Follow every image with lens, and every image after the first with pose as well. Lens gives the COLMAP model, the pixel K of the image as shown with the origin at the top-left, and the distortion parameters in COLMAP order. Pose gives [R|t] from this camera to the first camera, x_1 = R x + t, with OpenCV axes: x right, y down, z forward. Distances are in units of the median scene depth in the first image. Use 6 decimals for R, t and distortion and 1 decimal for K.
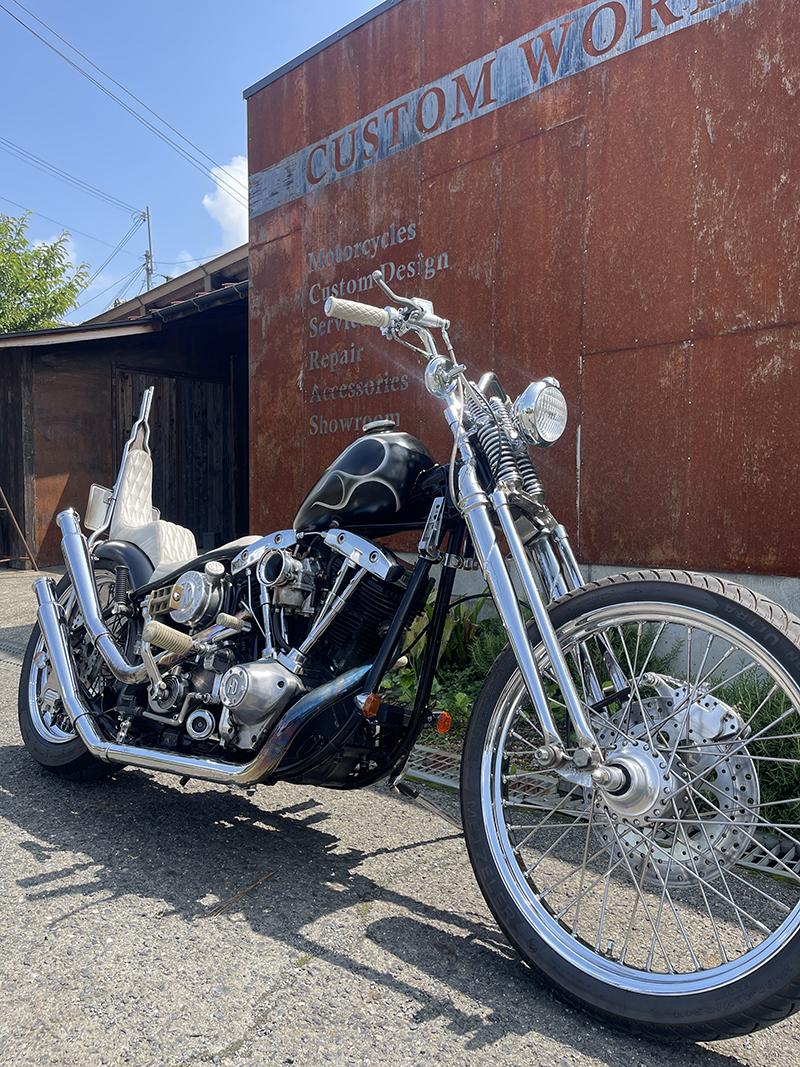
lens RADIAL K [[799.7, 0, 408.6], [0, 799.7, 537.7], [0, 0, 1]] dist [0.050566, -0.081212]
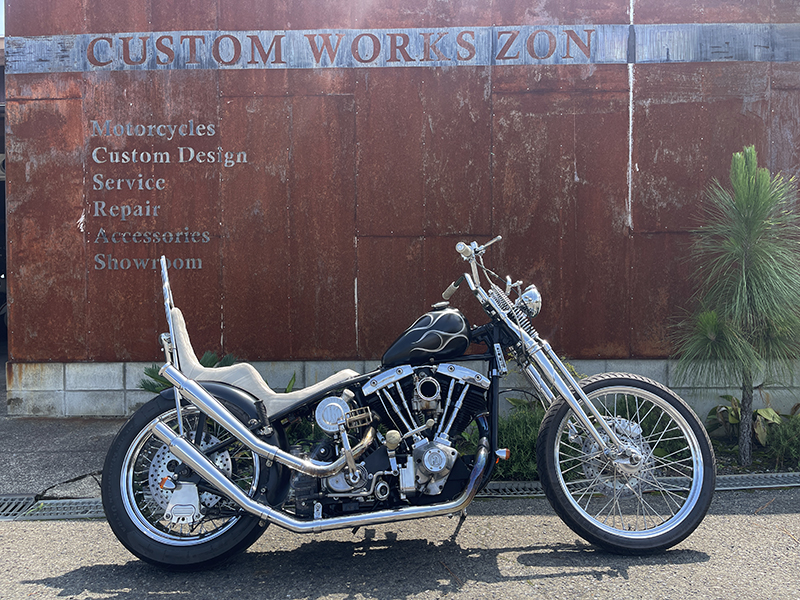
lens RADIAL K [[599.6, 0, 398.4], [0, 599.6, 298.8], [0, 0, 1]] dist [0.050566, -0.081212]
pose [[0.720462, -0.016866, 0.693290, -0.589141], [0.037437, 0.999192, -0.014596, -0.074863], [-0.692483, 0.036471, 0.720511, 0.044292]]
